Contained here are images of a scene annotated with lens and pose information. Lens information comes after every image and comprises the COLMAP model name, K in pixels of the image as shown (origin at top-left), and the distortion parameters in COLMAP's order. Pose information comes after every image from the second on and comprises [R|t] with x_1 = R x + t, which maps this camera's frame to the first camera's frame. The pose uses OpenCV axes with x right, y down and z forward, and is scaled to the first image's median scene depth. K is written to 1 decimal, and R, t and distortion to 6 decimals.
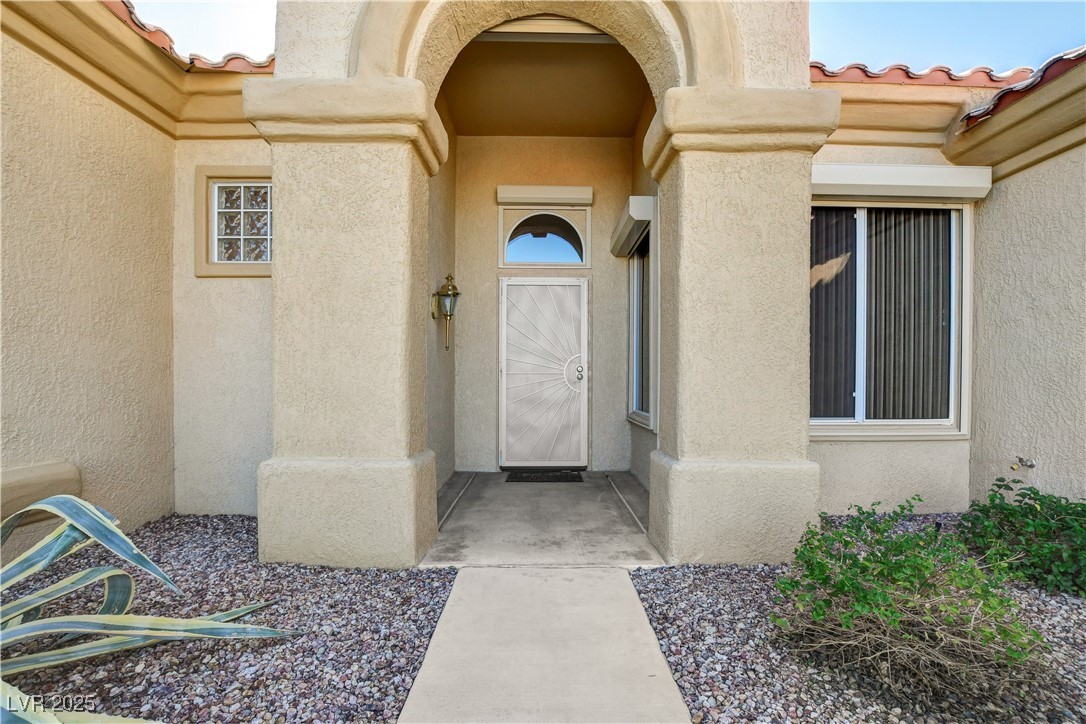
lens RADIAL K [[473.6, 0, 568.9], [0, 473.6, 382.8], [0, 0, 1]] dist [-0.001024, 0.000077]
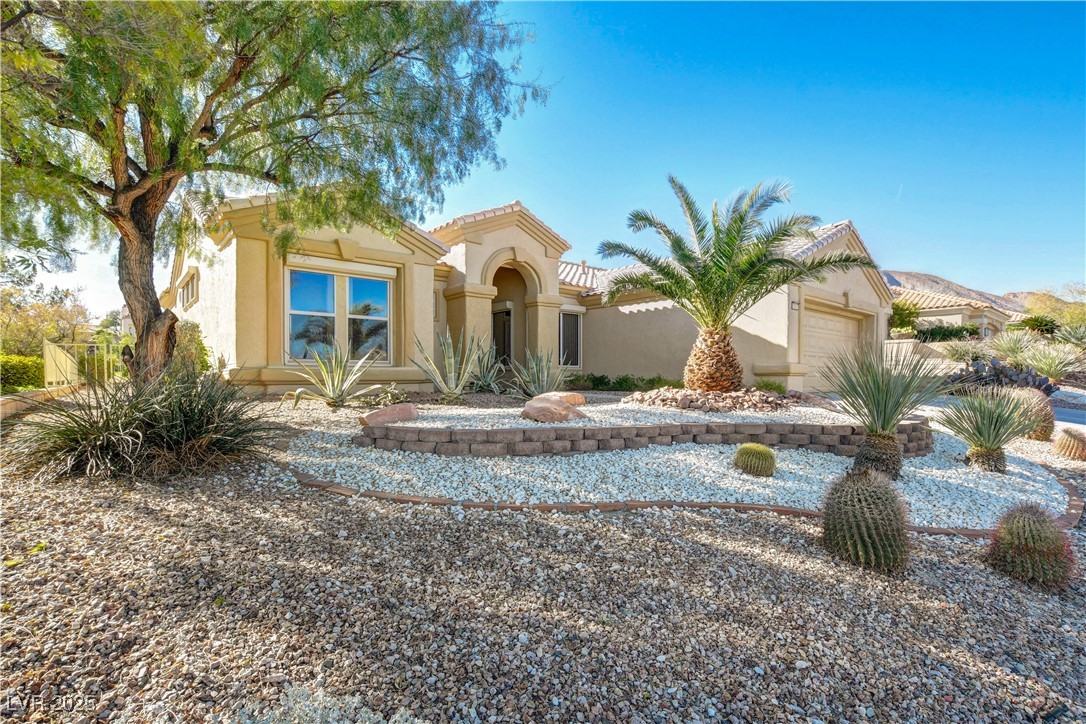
lens RADIAL K [[523.9, 0, 548.2], [0, 523.9, 378.6], [0, 0, 1]] dist [-0.019296, -0.000295]
pose [[0.786154, -0.003925, 0.618019, -2.261352], [0.004514, 0.999990, 0.000608, 0.188501], [-0.618014, 0.002312, 0.786163, -2.464502]]
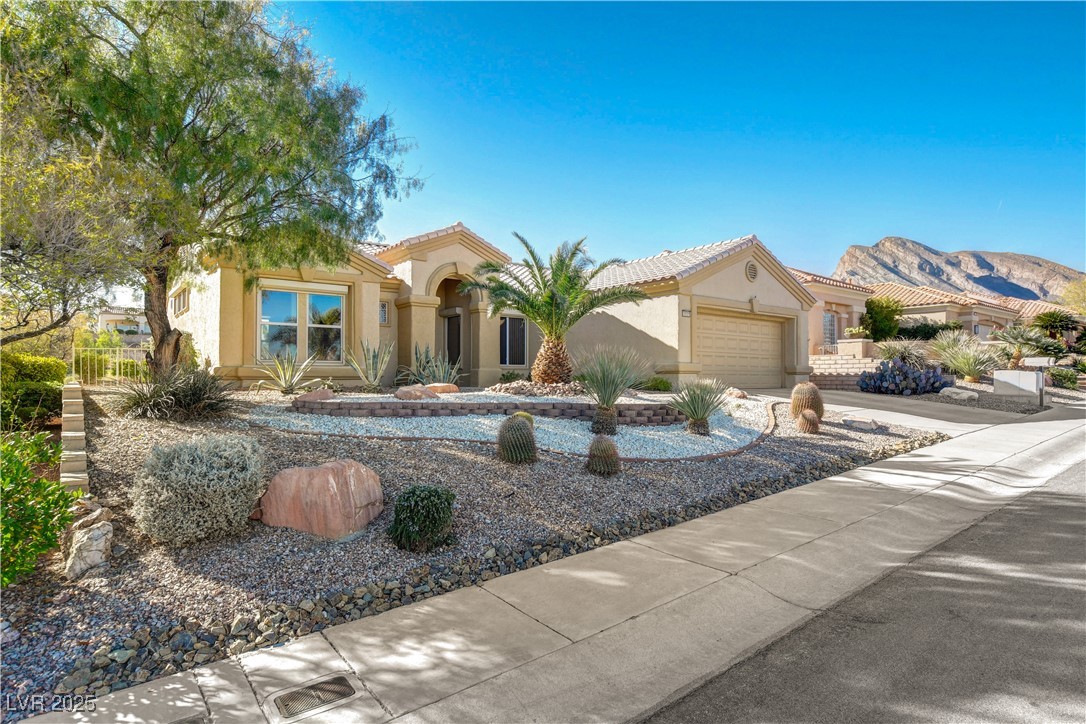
lens RADIAL K [[610.0, 0, 543.0], [0, 610.0, 362.0], [0, 0, 1]] dist [-0.002158, 0.000078]
pose [[0.817360, 0.013873, 0.575960, -2.442963], [0.003657, 0.999565, -0.029266, 0.222744], [-0.576116, 0.026027, 0.816954, -3.916496]]
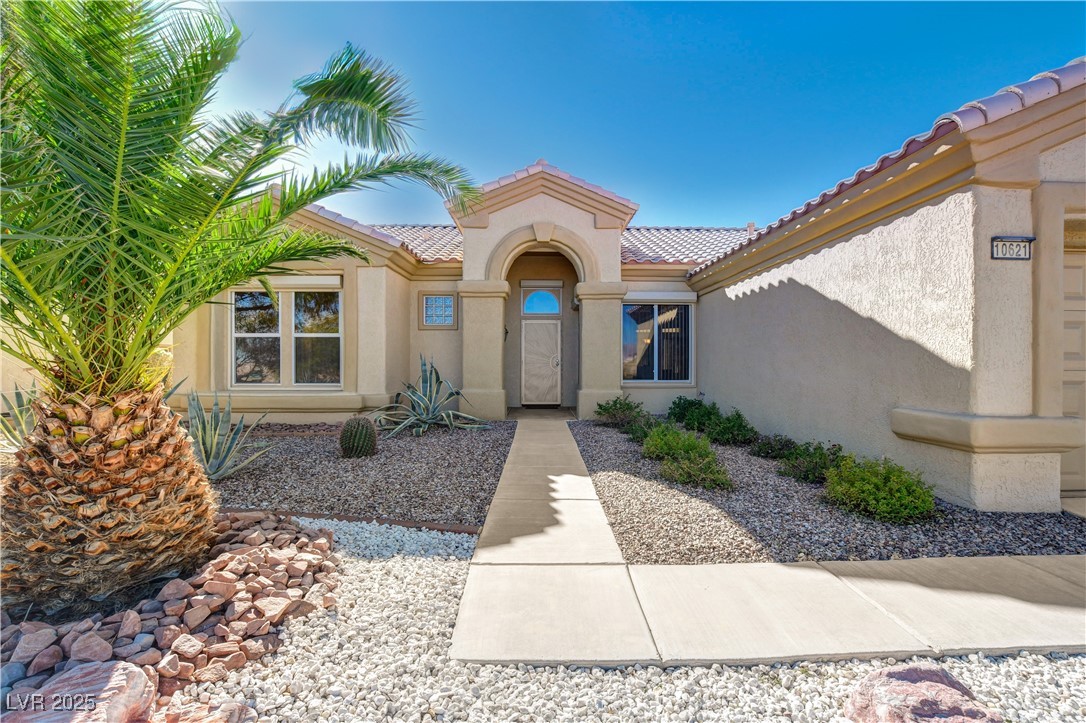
lens RADIAL K [[481.6, 0, 552.6], [0, 481.6, 365.2], [0, 0, 1]] dist [-0.018129, 0.000980]
pose [[0.999774, -0.002006, -0.021152, 0.072160], [0.002030, 0.999997, 0.001136, -0.015409], [0.021150, -0.001179, 0.999776, -1.874839]]
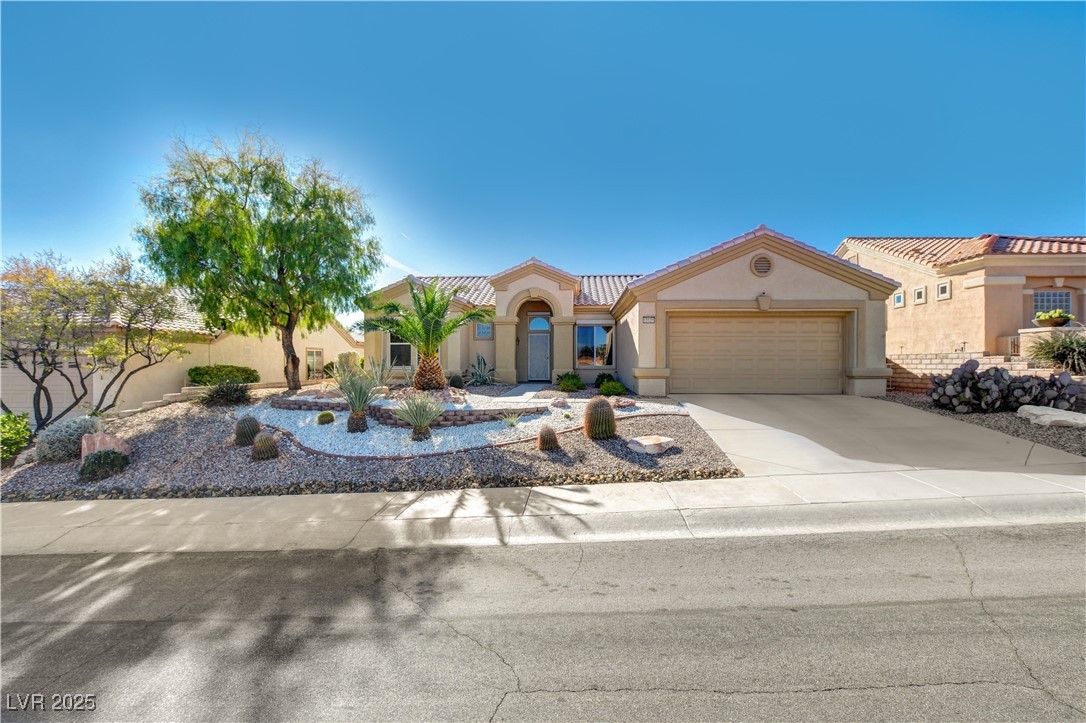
lens RADIAL K [[483.7, 0, 543.0], [0, 483.7, 361.5], [0, 0, 1]] dist [-0.013447, 0.000114]
pose [[0.993469, -0.005138, -0.113985, 0.675640], [0.004175, 0.999954, -0.008687, 0.079338], [0.114024, 0.008155, 0.993444, -4.597851]]
